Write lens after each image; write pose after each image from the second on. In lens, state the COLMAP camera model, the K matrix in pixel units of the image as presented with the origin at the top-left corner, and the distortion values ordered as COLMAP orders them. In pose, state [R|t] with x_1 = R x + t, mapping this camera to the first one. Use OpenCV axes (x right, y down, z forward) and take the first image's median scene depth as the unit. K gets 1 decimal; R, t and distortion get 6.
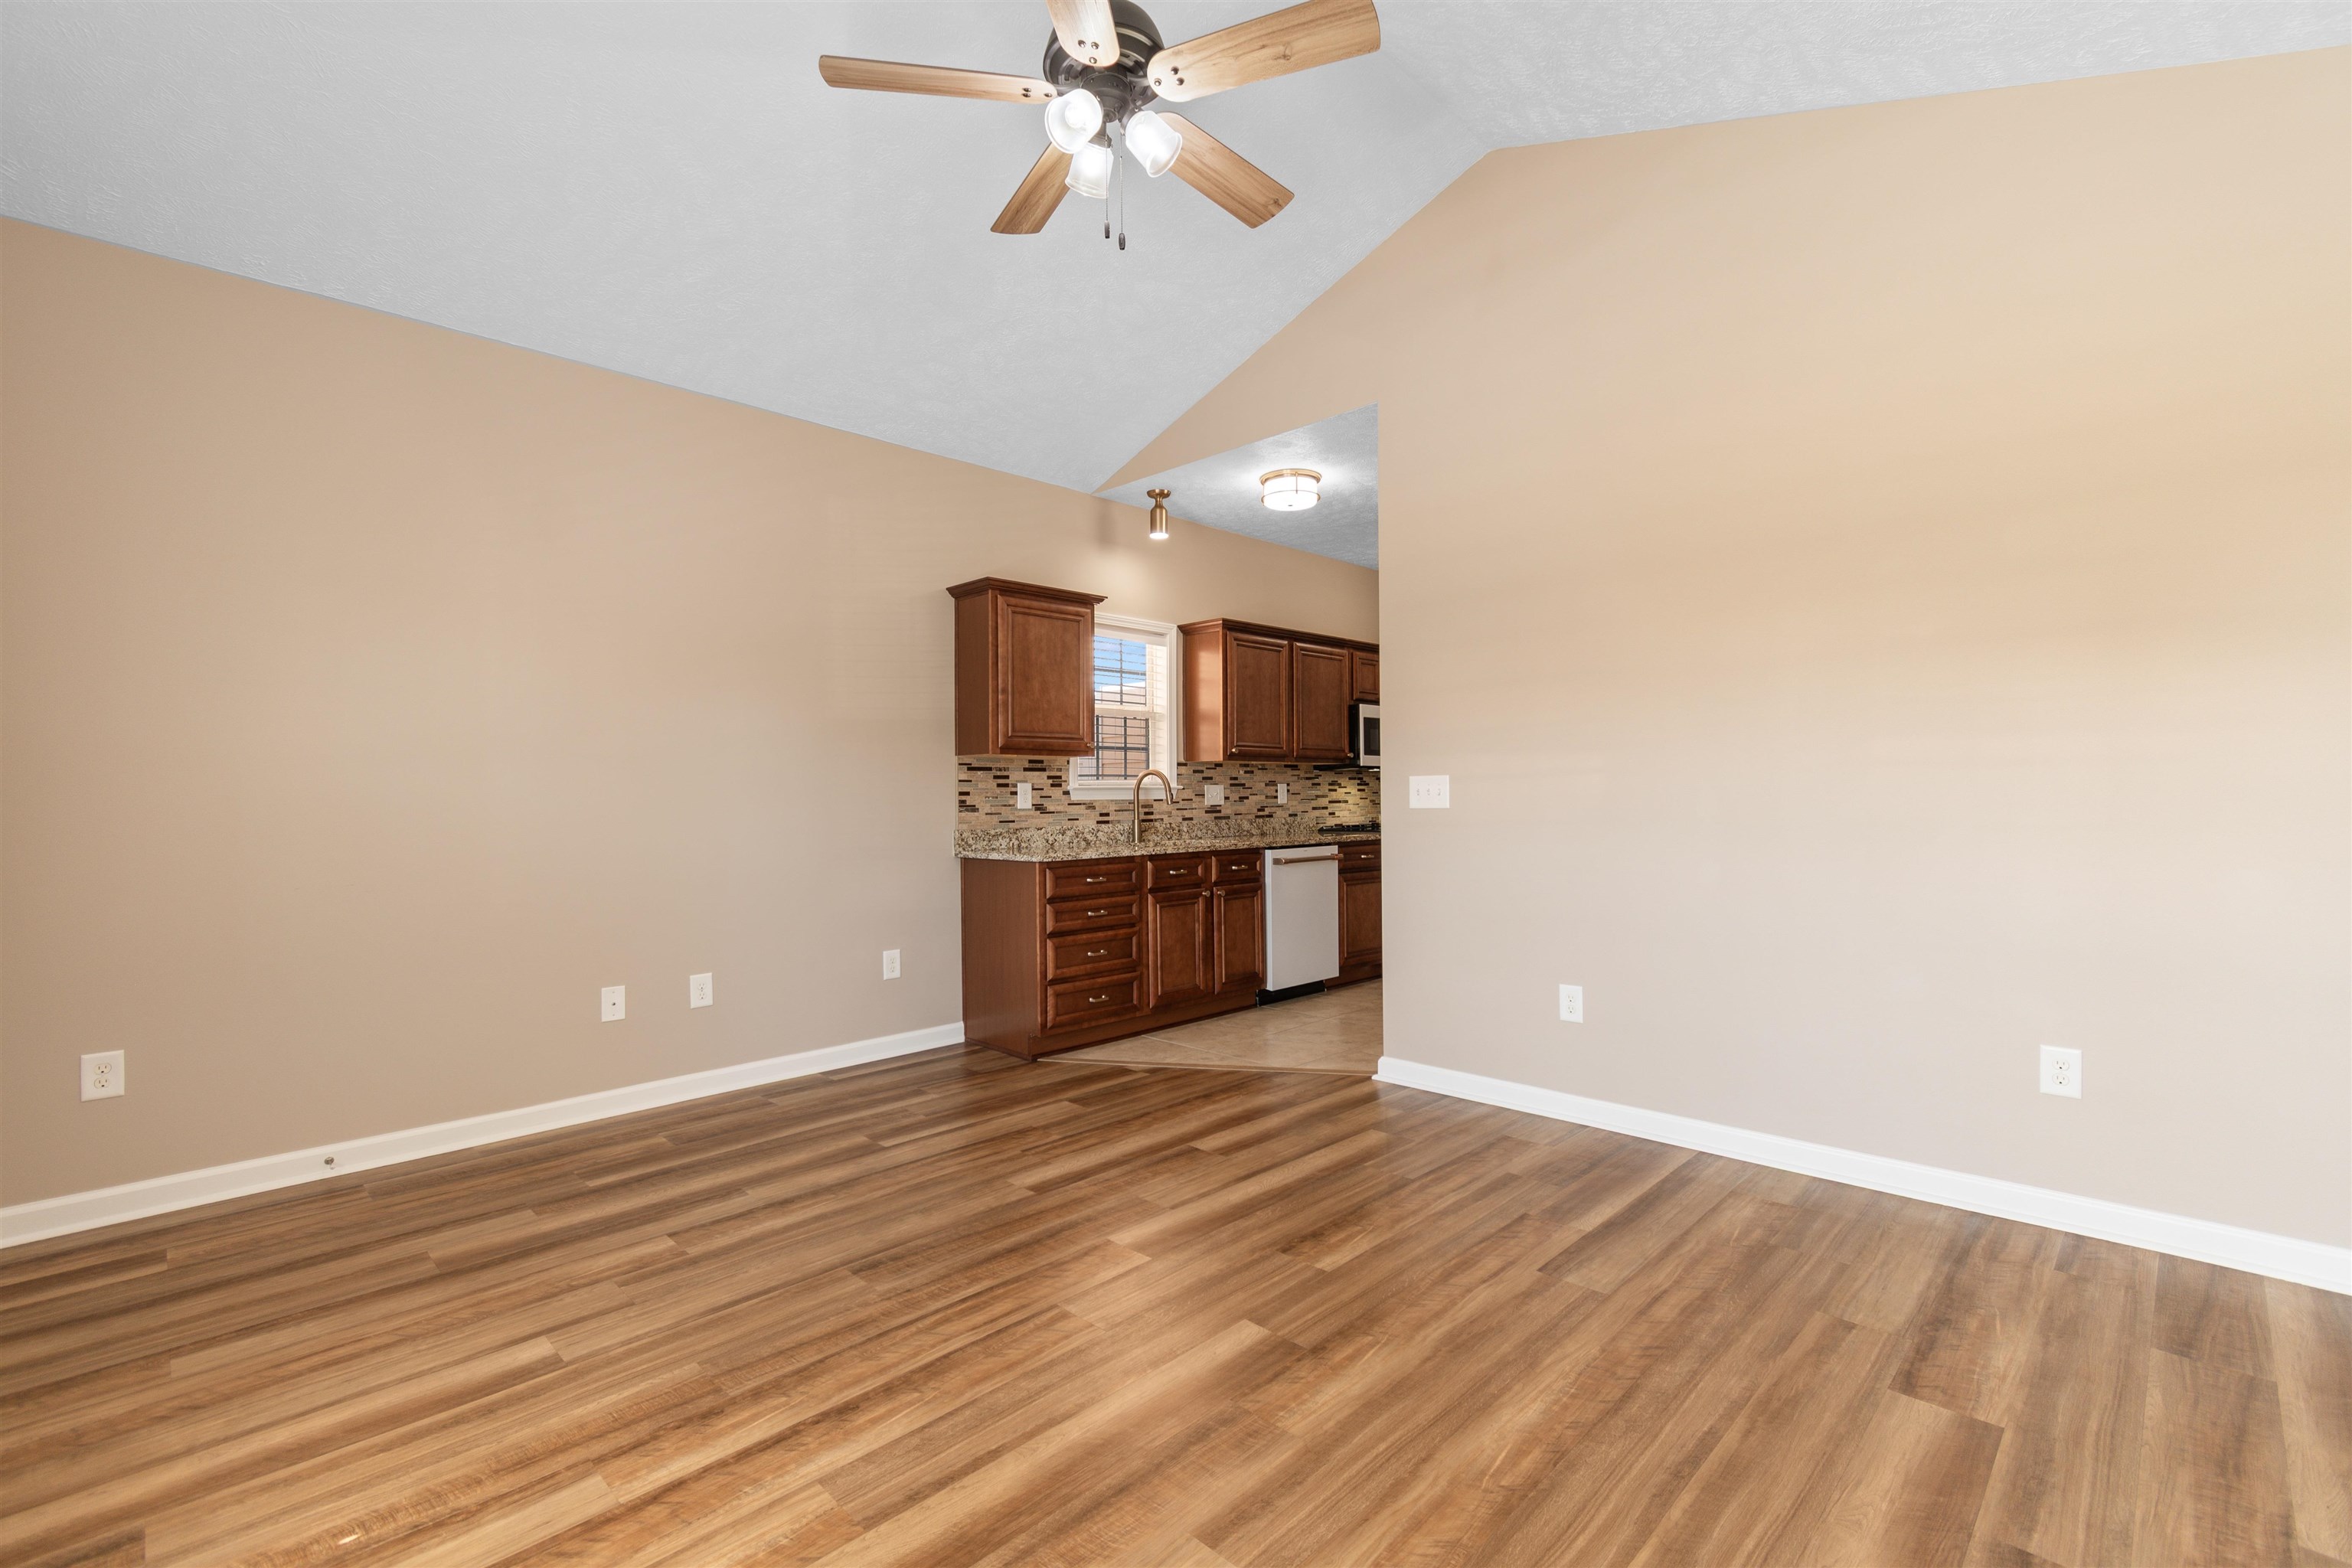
lens RADIAL K [[1054.4, 0, 1189.3], [0, 1054.4, 785.1], [0, 0, 1]] dist [0.007178, -0.002094]
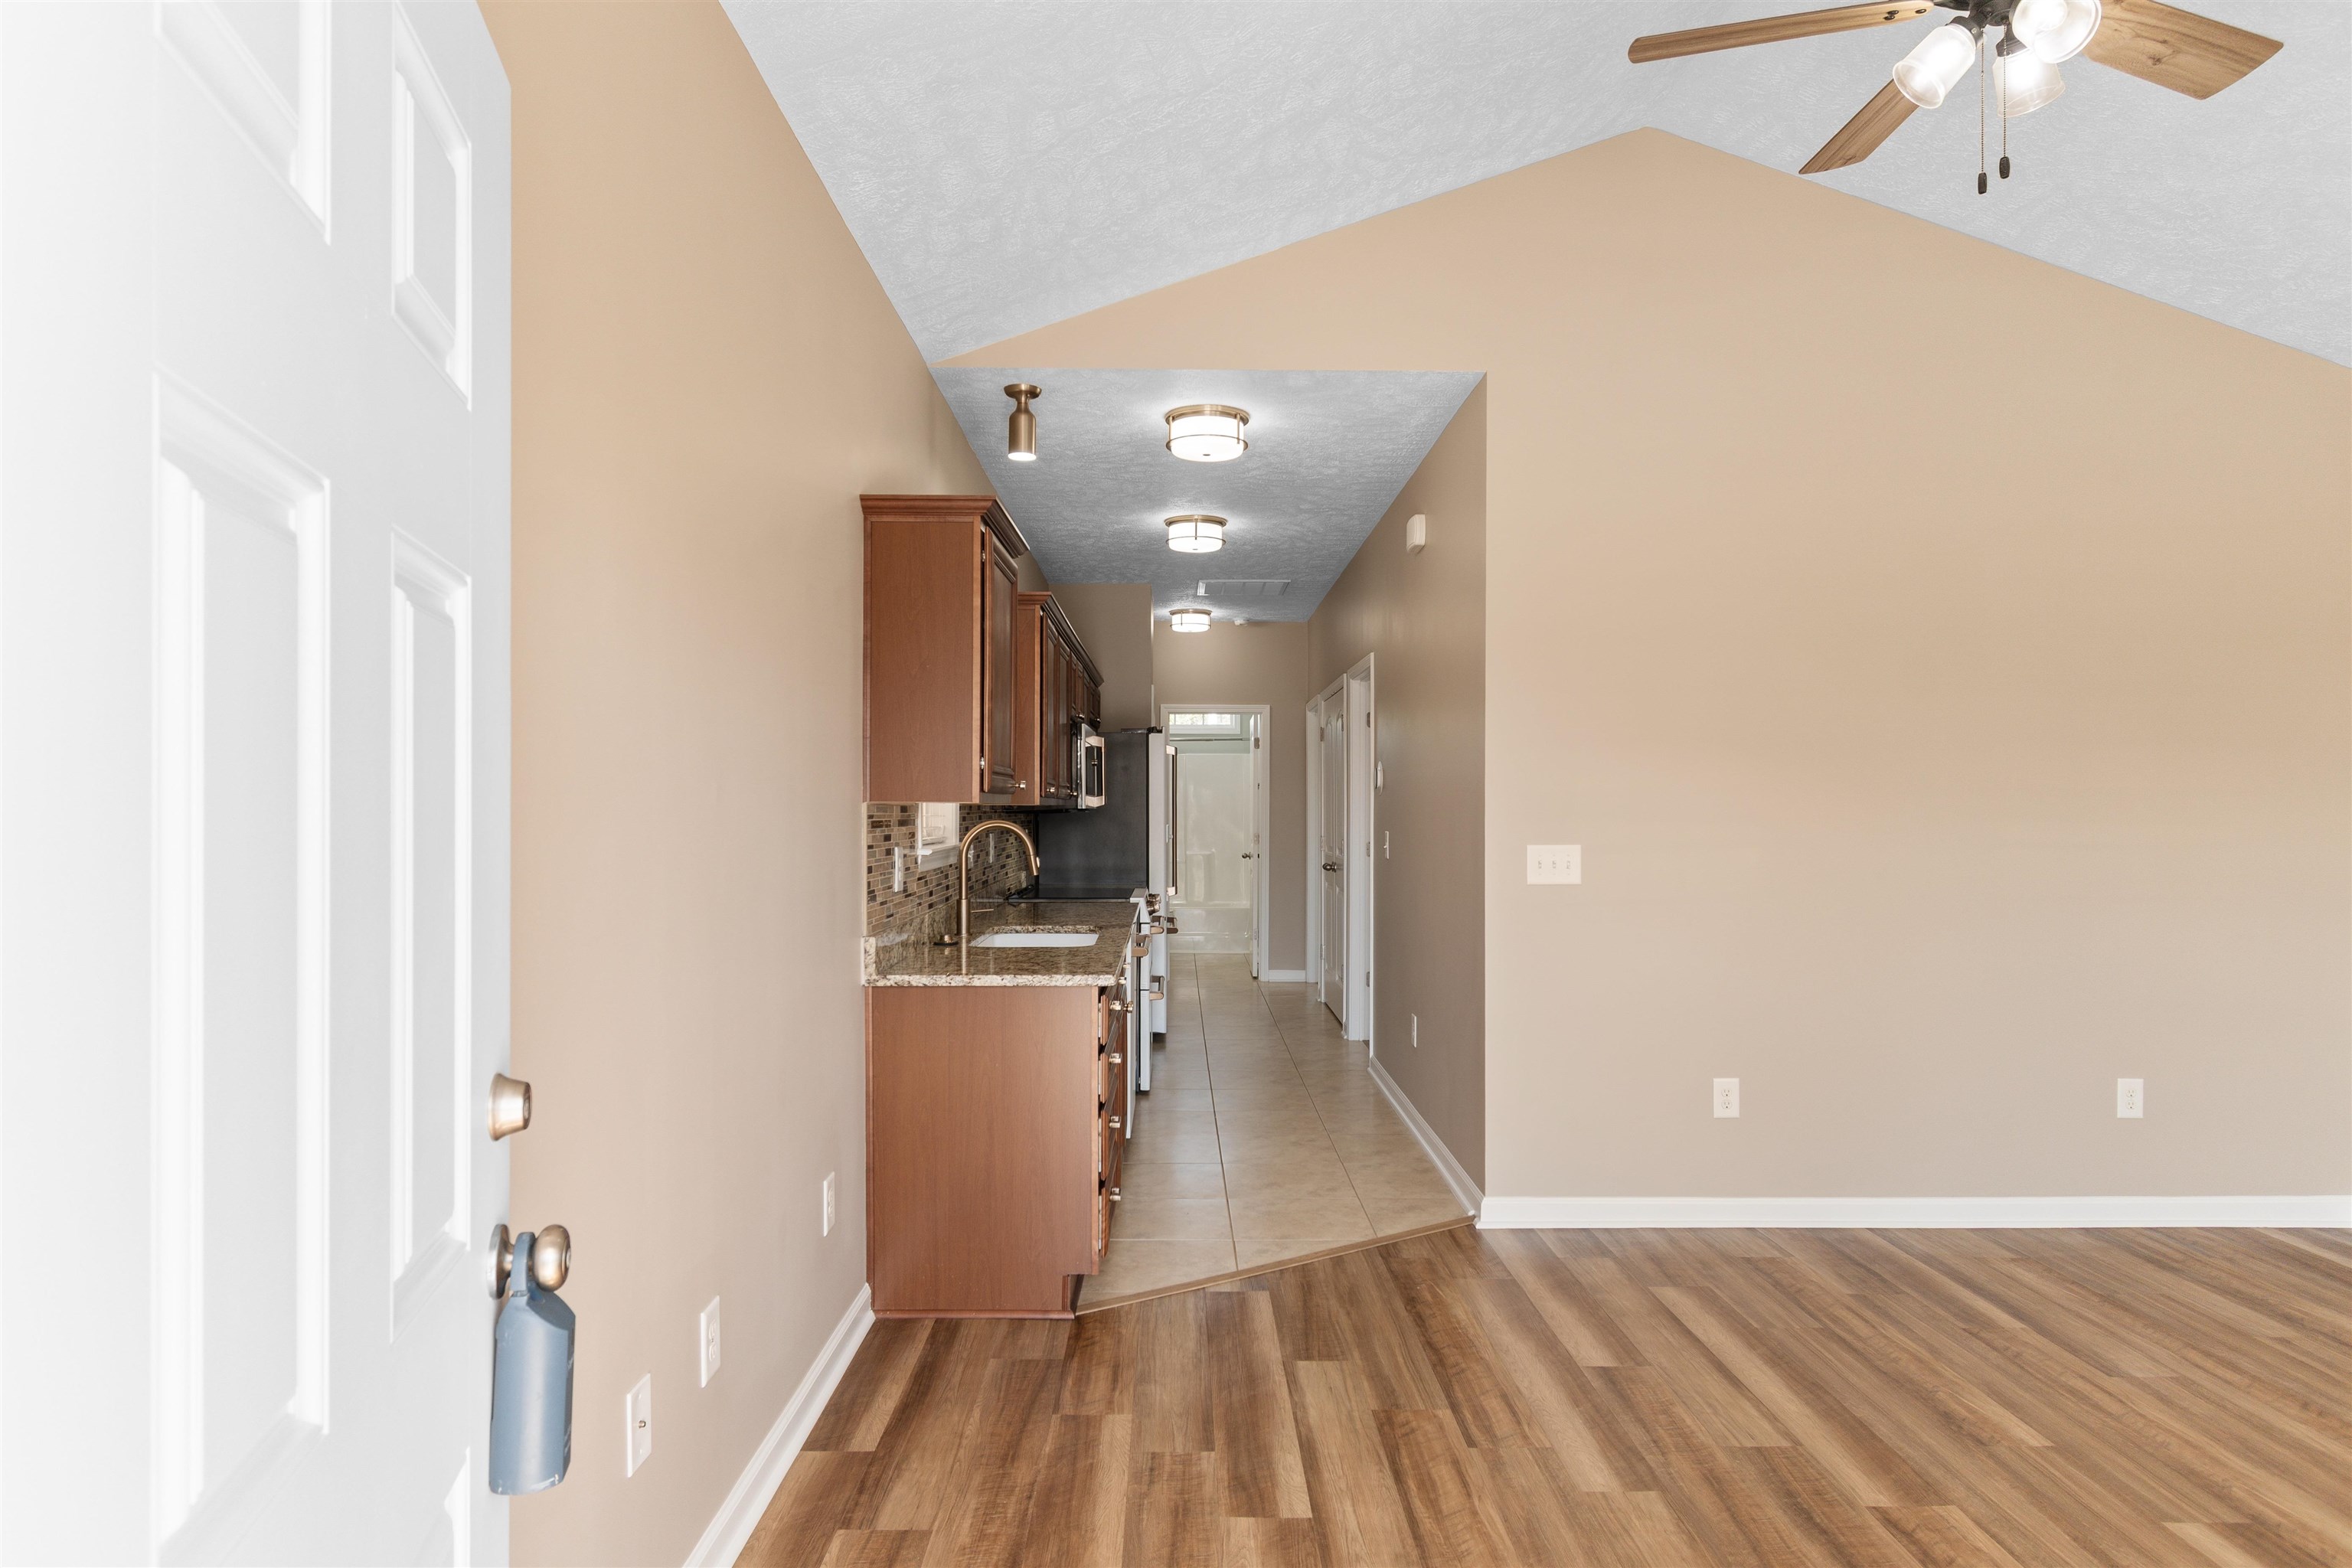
lens RADIAL K [[1387.0, 0, 1194.2], [0, 1387.0, 794.5], [0, 0, 1]] dist [0.005097, -0.003588]
pose [[0.694019, 0.017787, 0.719737, -0.828419], [-0.017275, 0.999818, -0.008051, -0.038431], [-0.719749, -0.006846, 0.694200, 0.497800]]
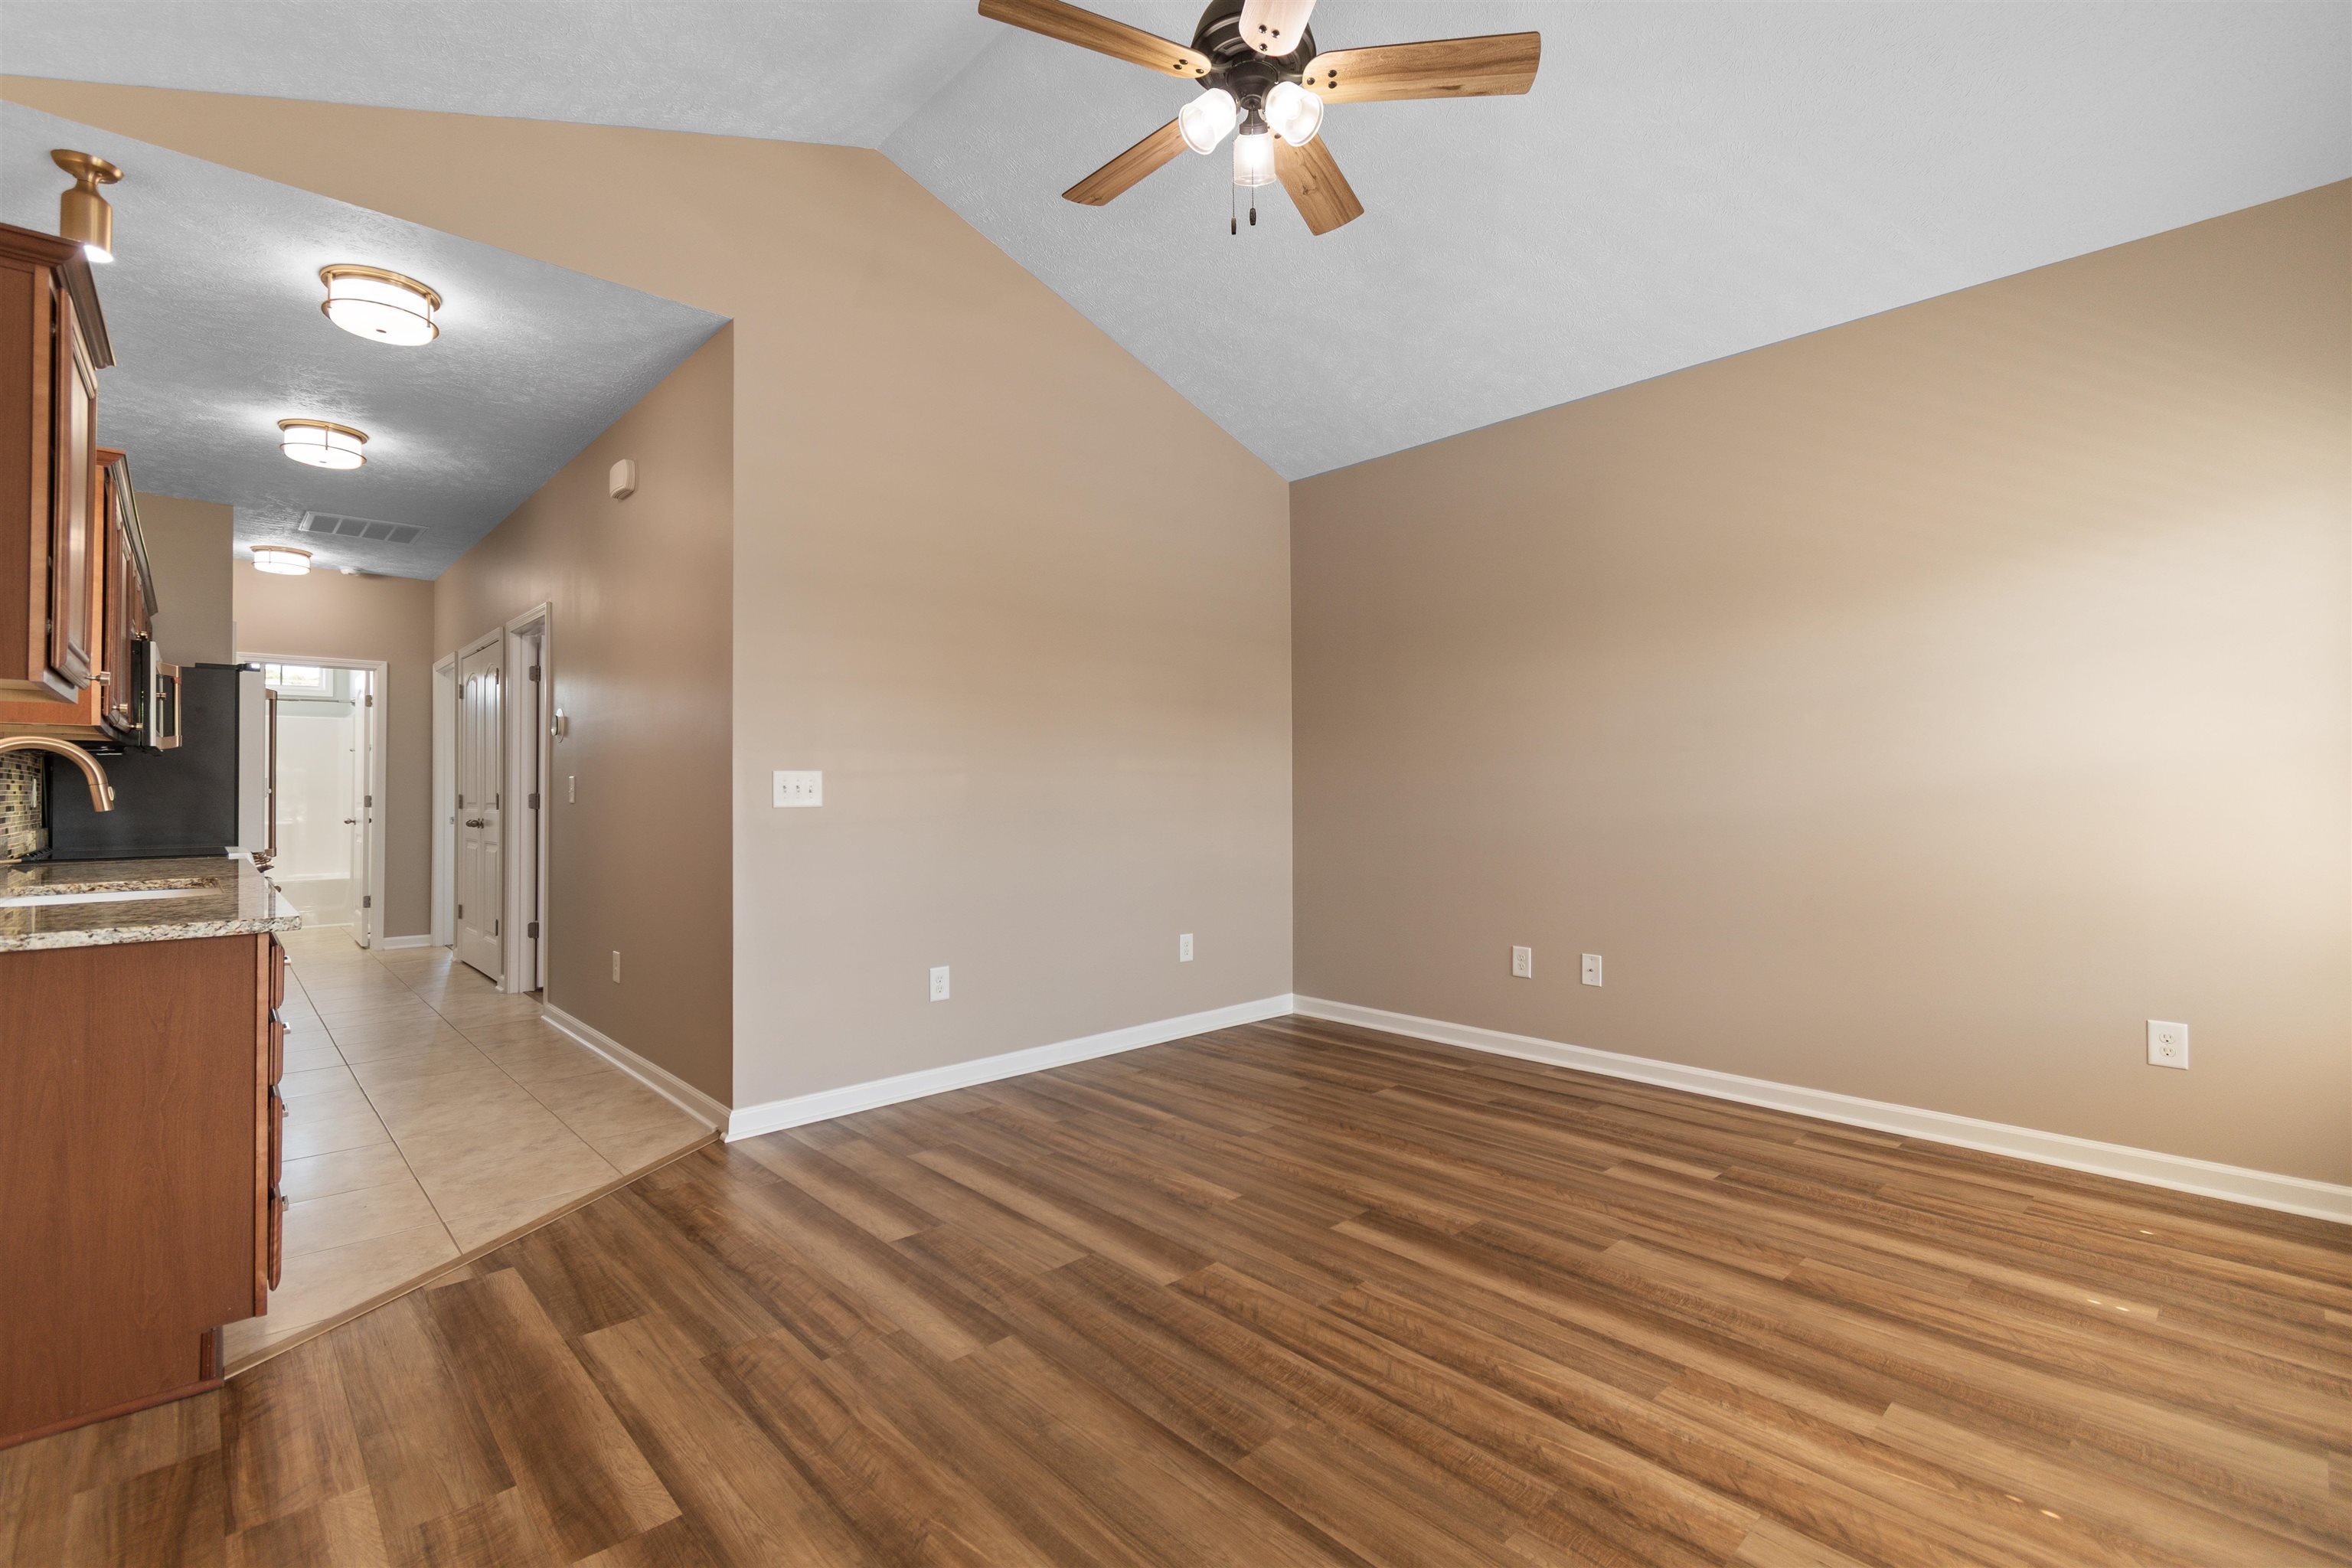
lens RADIAL K [[1054.4, 0, 1191.9], [0, 1054.4, 768.0], [0, 0, 1]] dist [0.007178, -0.002094]
pose [[0.020979, 0.030739, 0.999307, -0.730082], [-0.004250, 0.999521, -0.030656, 0.016069], [-0.999771, -0.003604, 0.021099, 0.715998]]
